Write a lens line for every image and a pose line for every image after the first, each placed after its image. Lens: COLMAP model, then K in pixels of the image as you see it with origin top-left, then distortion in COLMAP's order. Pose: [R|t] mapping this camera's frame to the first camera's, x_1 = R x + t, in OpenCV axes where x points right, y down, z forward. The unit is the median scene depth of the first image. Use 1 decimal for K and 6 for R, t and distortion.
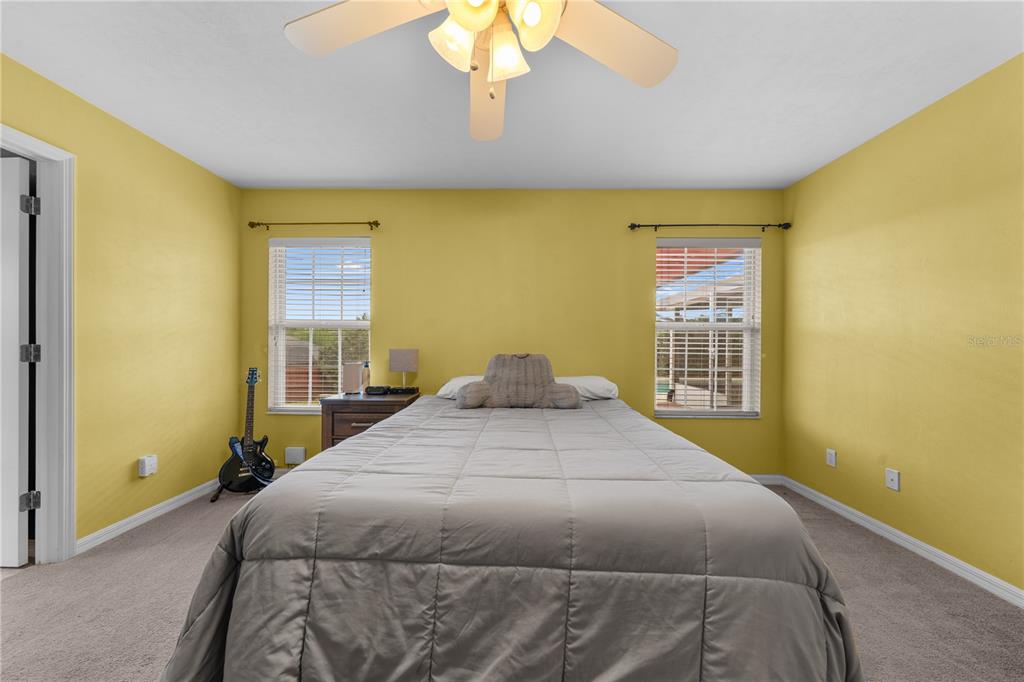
lens RADIAL K [[355.9, 0, 509.0], [0, 355.9, 344.1], [0, 0, 1]] dist [-0.003844, -0.000064]
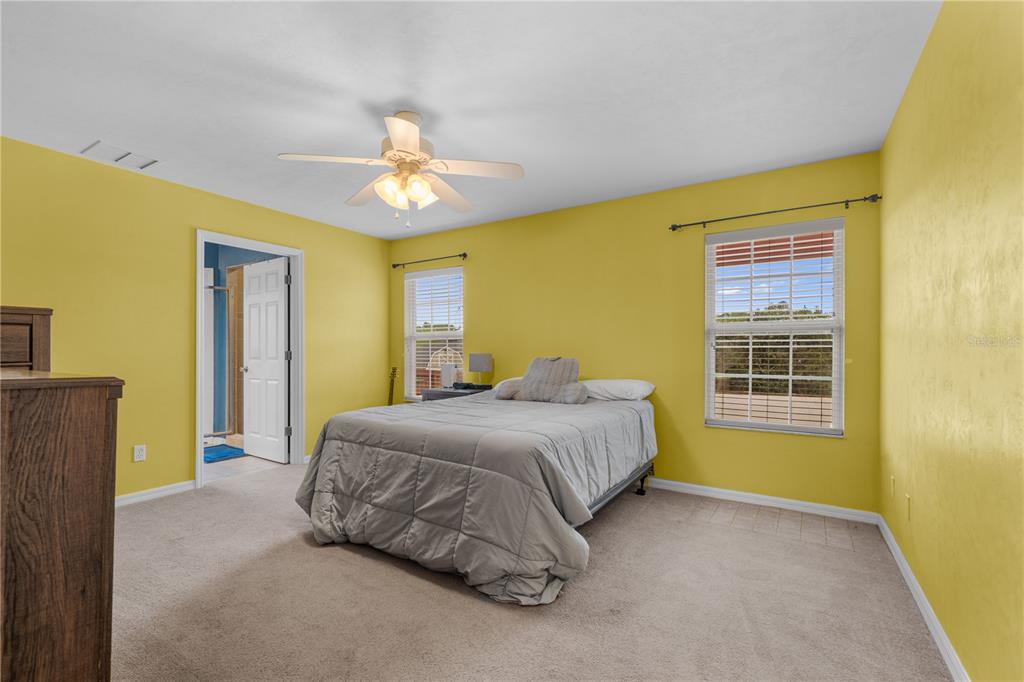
lens RADIAL K [[463.8, 0, 504.6], [0, 463.8, 348.1], [0, 0, 1]] dist [0.000749, -0.000038]
pose [[0.844725, -0.009093, -0.535124, 1.999184], [0.006413, 0.999956, -0.006867, 0.018128], [0.535163, 0.002369, 0.844746, -1.022127]]
